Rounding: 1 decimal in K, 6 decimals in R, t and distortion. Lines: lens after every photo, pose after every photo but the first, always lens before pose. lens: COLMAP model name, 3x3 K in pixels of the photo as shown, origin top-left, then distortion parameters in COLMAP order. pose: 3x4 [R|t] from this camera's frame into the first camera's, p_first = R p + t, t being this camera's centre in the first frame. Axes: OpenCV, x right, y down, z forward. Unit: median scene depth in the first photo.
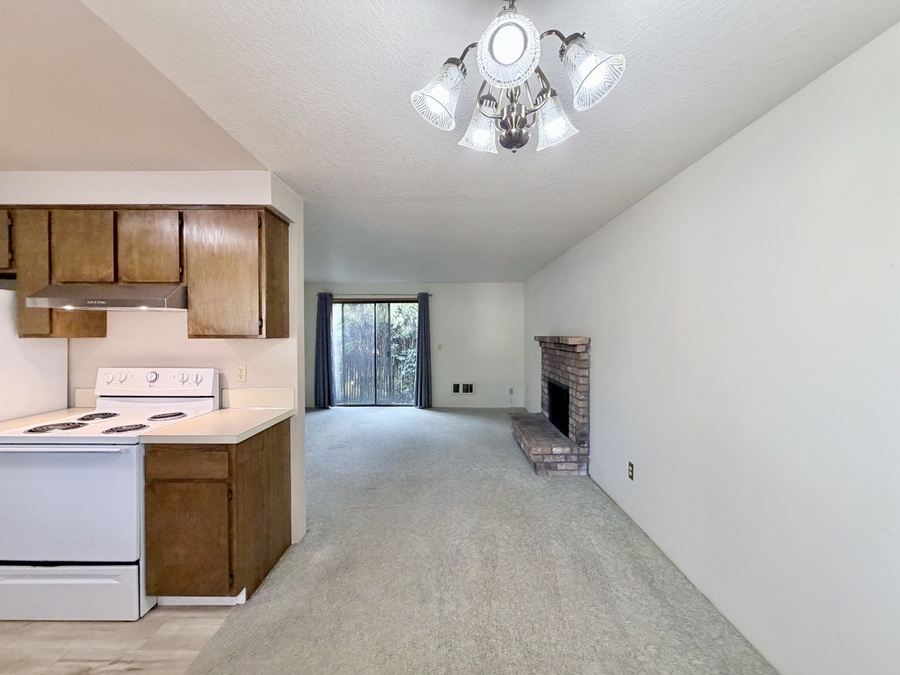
lens RADIAL K [[358.2, 0, 447.7], [0, 358.2, 337.6], [0, 0, 1]] dist [-0.000047, 0.000512]
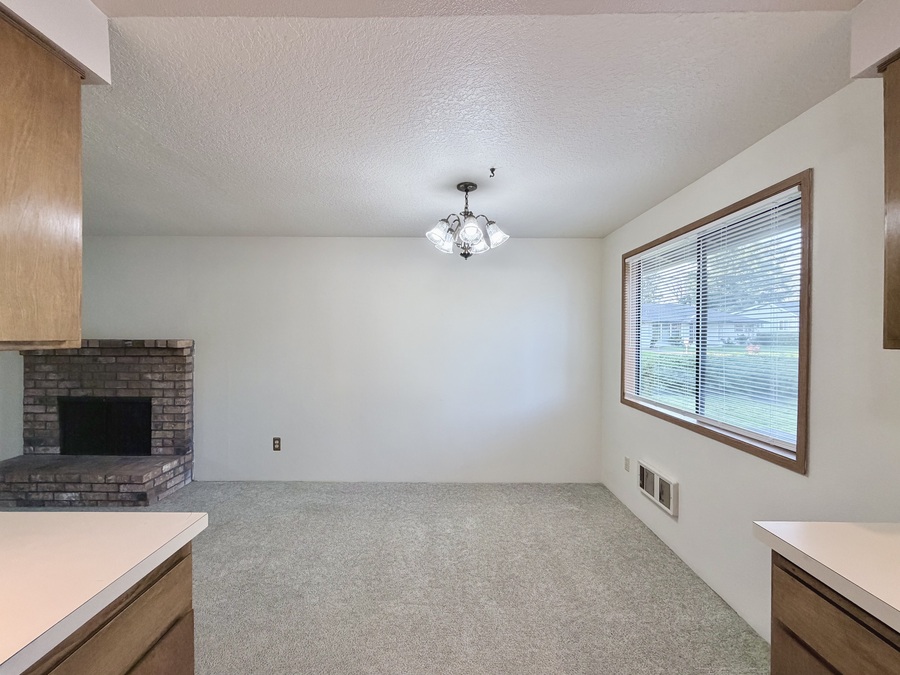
lens RADIAL K [[358.2, 0, 447.7], [0, 358.2, 337.6], [0, 0, 1]] dist [-0.000047, 0.000512]
pose [[-0.008110, -0.004962, 0.999955, -0.588911], [0.009011, 0.999947, 0.005035, -0.005643], [-0.999927, 0.009051, -0.008065, 0.308315]]
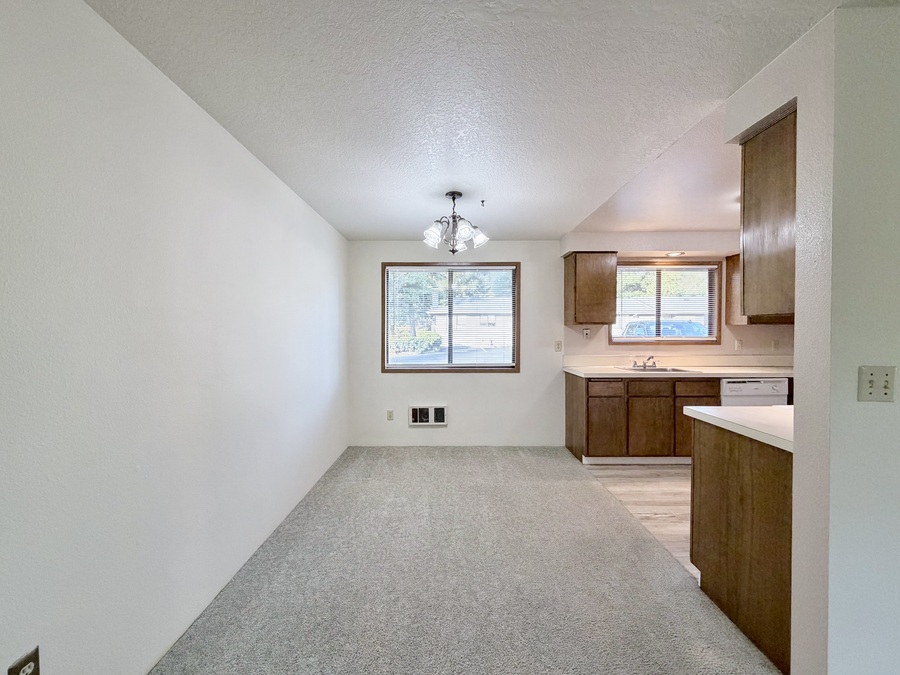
lens RADIAL K [[352.3, 0, 450.0], [0, 352.3, 337.5], [0, 0, 1]] dist [0.003642, 0.000271]
pose [[-0.999969, 0.002436, -0.007511, 0.066015], [0.002257, 0.999714, 0.023807, 0.019215], [0.007567, 0.023790, -0.999688, 1.033132]]
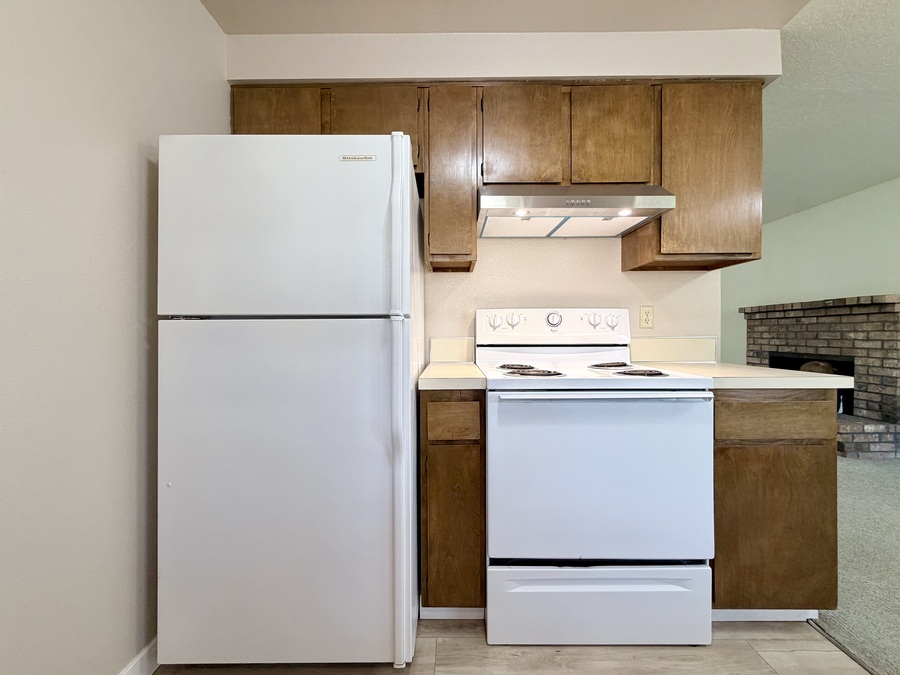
lens RADIAL K [[358.2, 0, 447.7], [0, 358.2, 337.6], [0, 0, 1]] dist [-0.000047, 0.000512]
pose [[0.999988, -0.004786, -0.000434, -0.690692], [0.004785, 0.999986, -0.002083, 0.098040], [0.000444, 0.002081, 0.999998, 0.153802]]
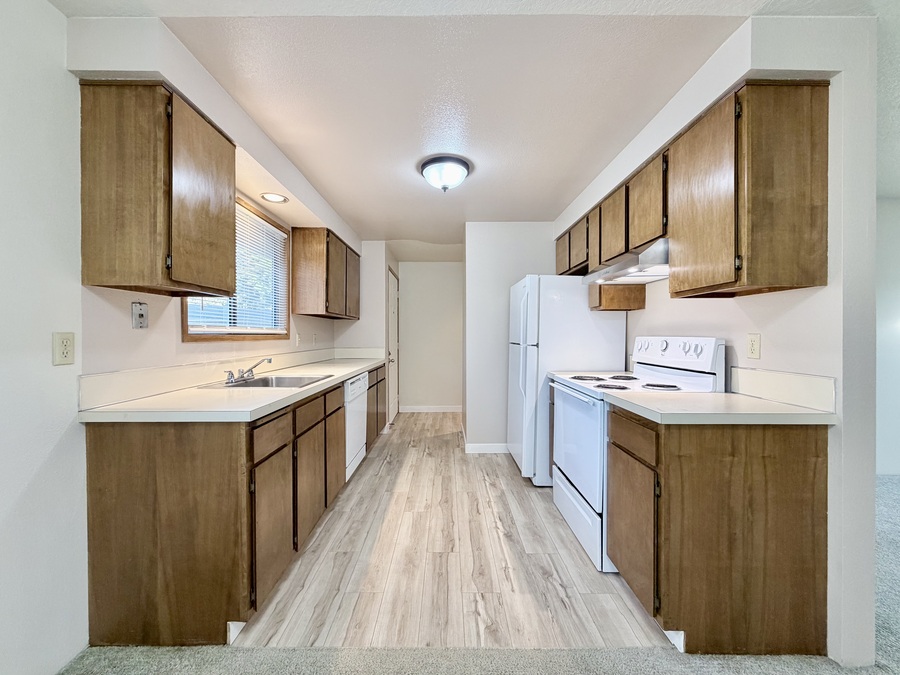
lens RADIAL K [[363.4, 0, 449.3], [0, 363.4, 336.1], [0, 0, 1]] dist [0.001152, 0.000260]
pose [[0.012627, 0.004979, -0.999908, 0.083741], [-0.011004, 0.999928, 0.004840, 0.056937], [0.999860, 0.010941, 0.012681, 0.276704]]
